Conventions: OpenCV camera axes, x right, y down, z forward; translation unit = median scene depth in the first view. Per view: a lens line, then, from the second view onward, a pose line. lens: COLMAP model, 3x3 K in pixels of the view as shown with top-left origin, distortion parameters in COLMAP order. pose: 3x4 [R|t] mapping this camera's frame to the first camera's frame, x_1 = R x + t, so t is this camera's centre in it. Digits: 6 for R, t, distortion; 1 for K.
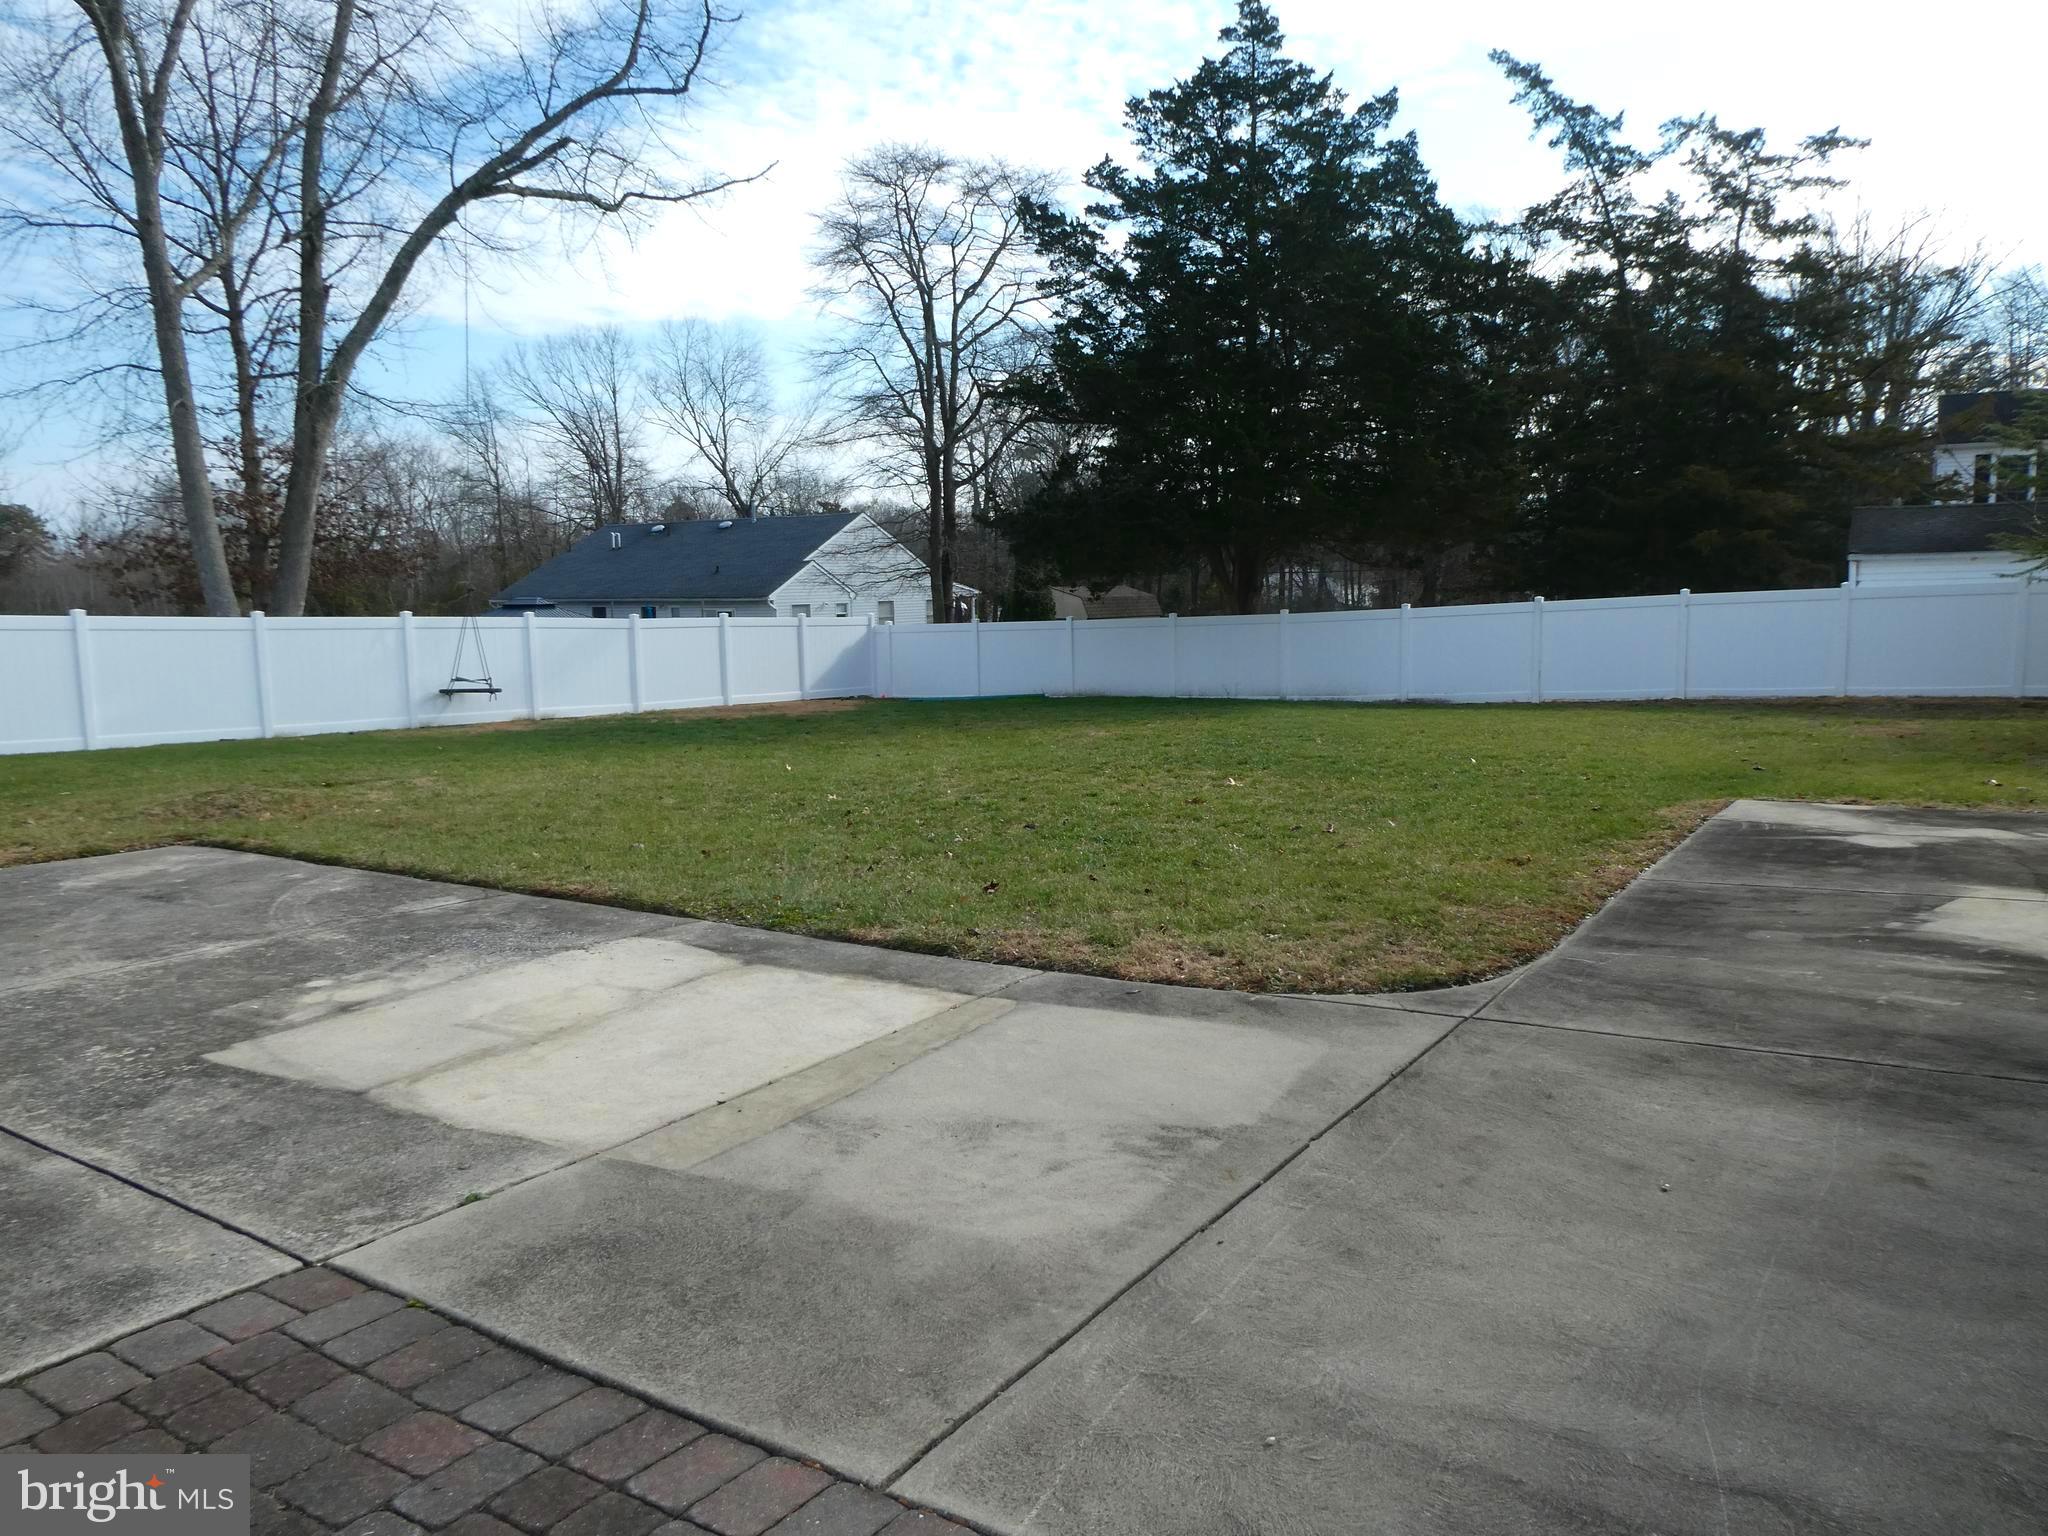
lens RADIAL K [[1432.3, 0, 1024.0], [0, 1432.3, 768.0], [0, 0, 1]] dist [-0.011694, 0.009638]
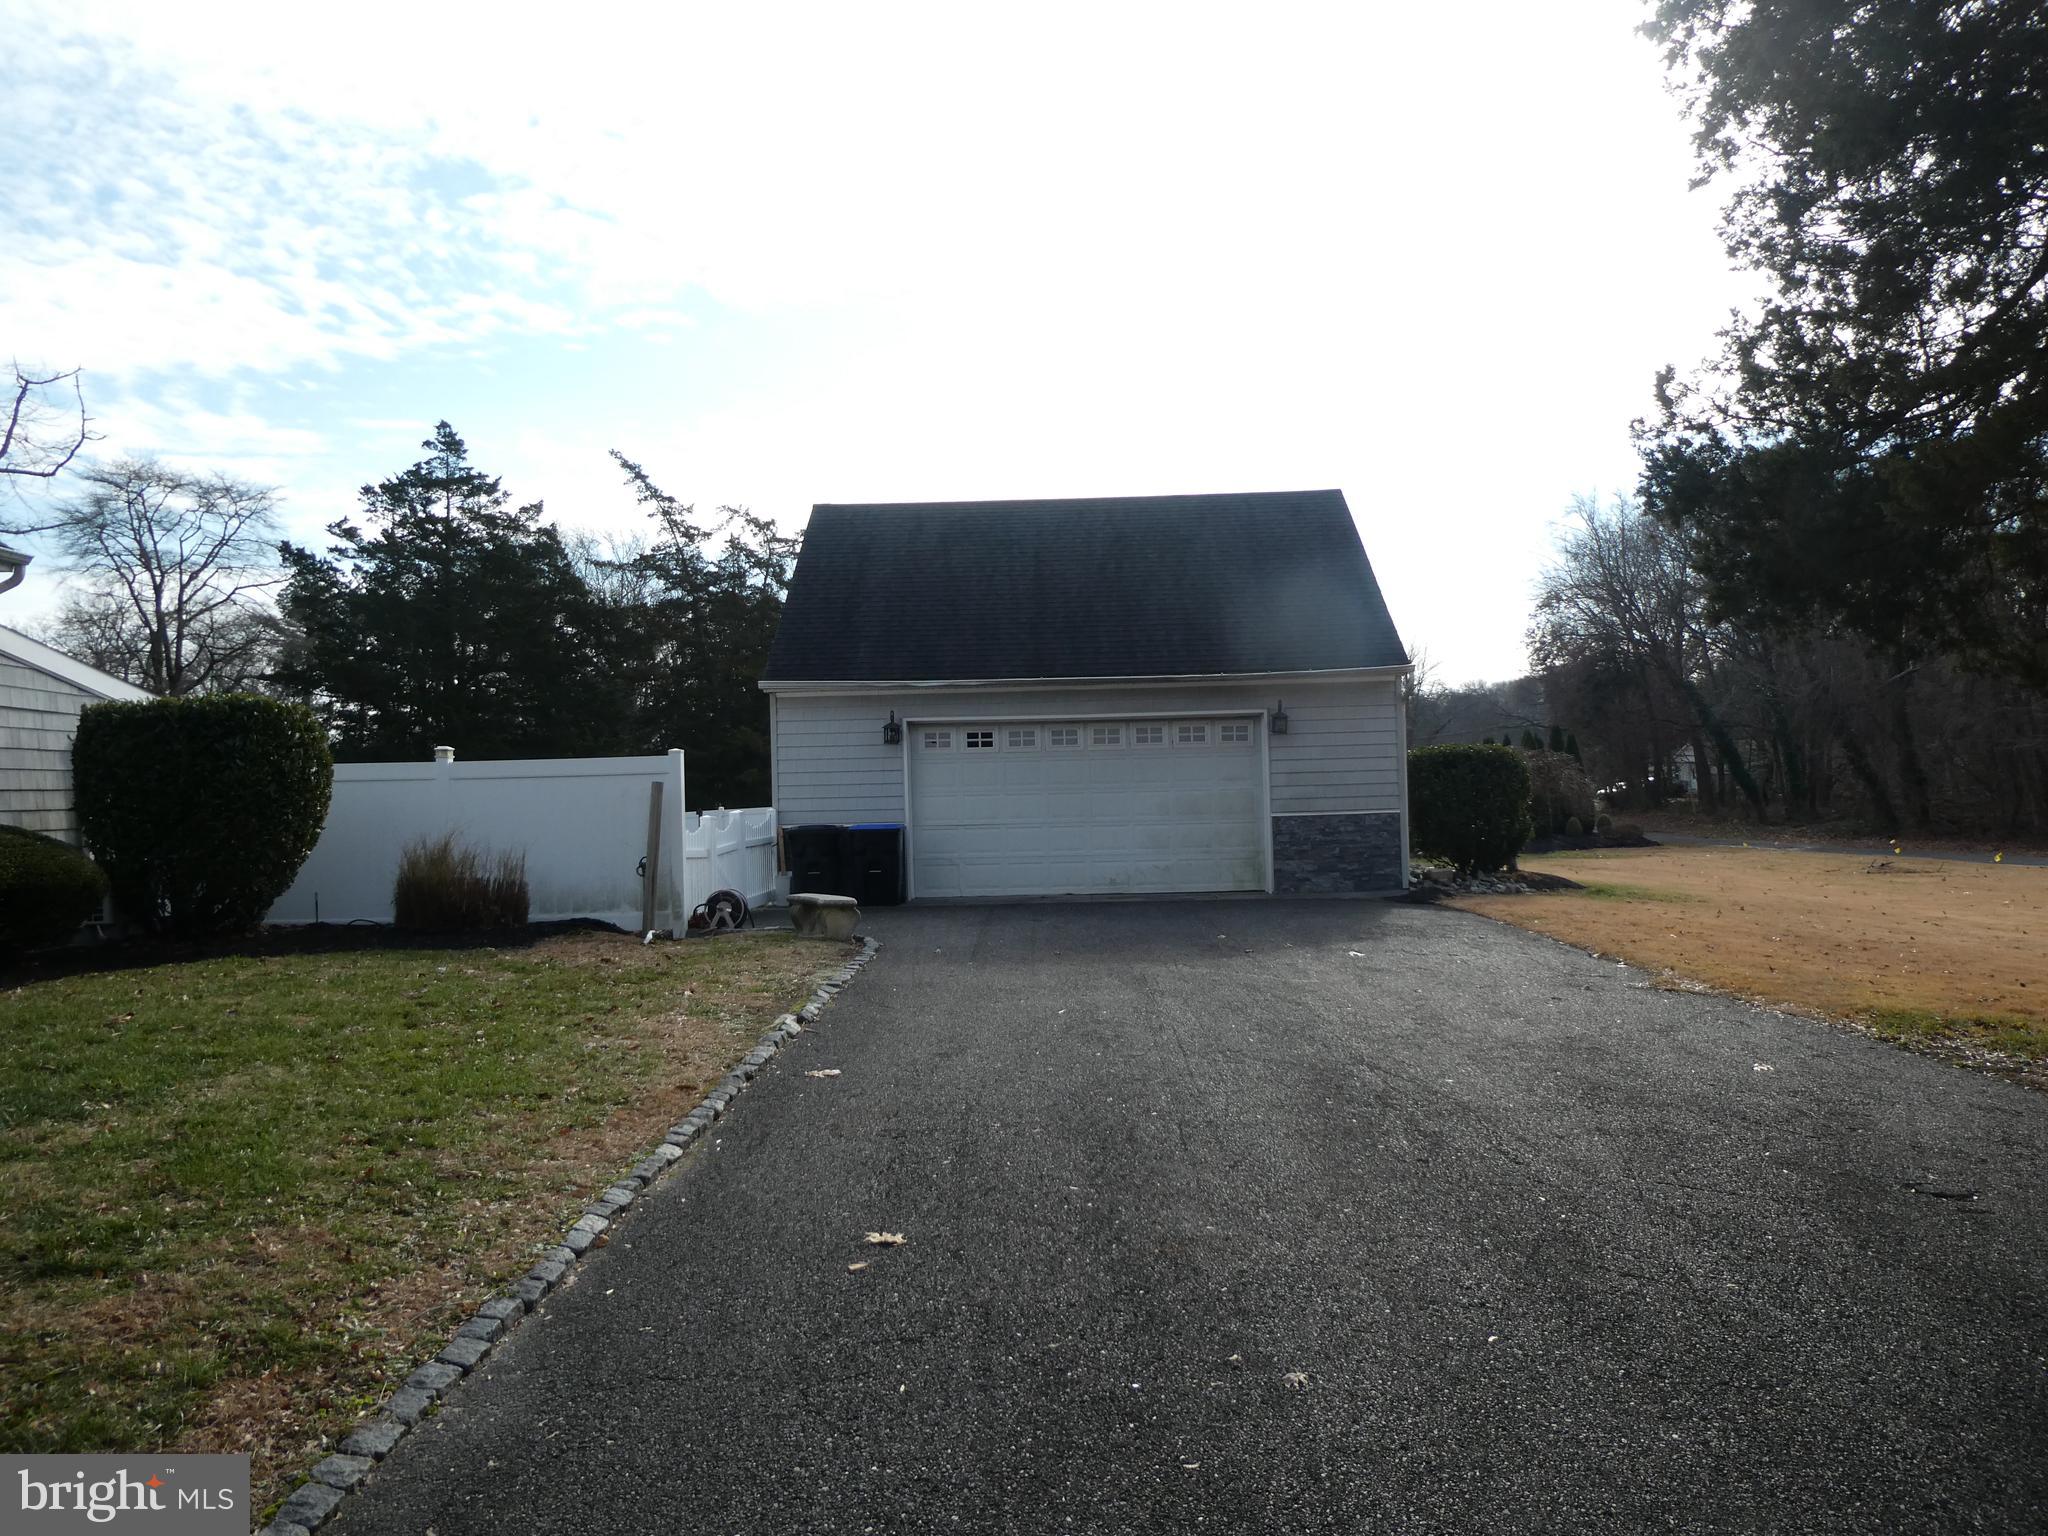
lens RADIAL K [[1436.9, 0, 1024.0], [0, 1436.9, 768.0], [0, 0, 1]] dist [-0.047208, -0.000931]
pose [[0.837869, 0.007369, 0.545822, -0.146942], [0.079590, 0.987574, -0.135508, 0.076297], [-0.540038, 0.156980, 0.826871, -0.525194]]
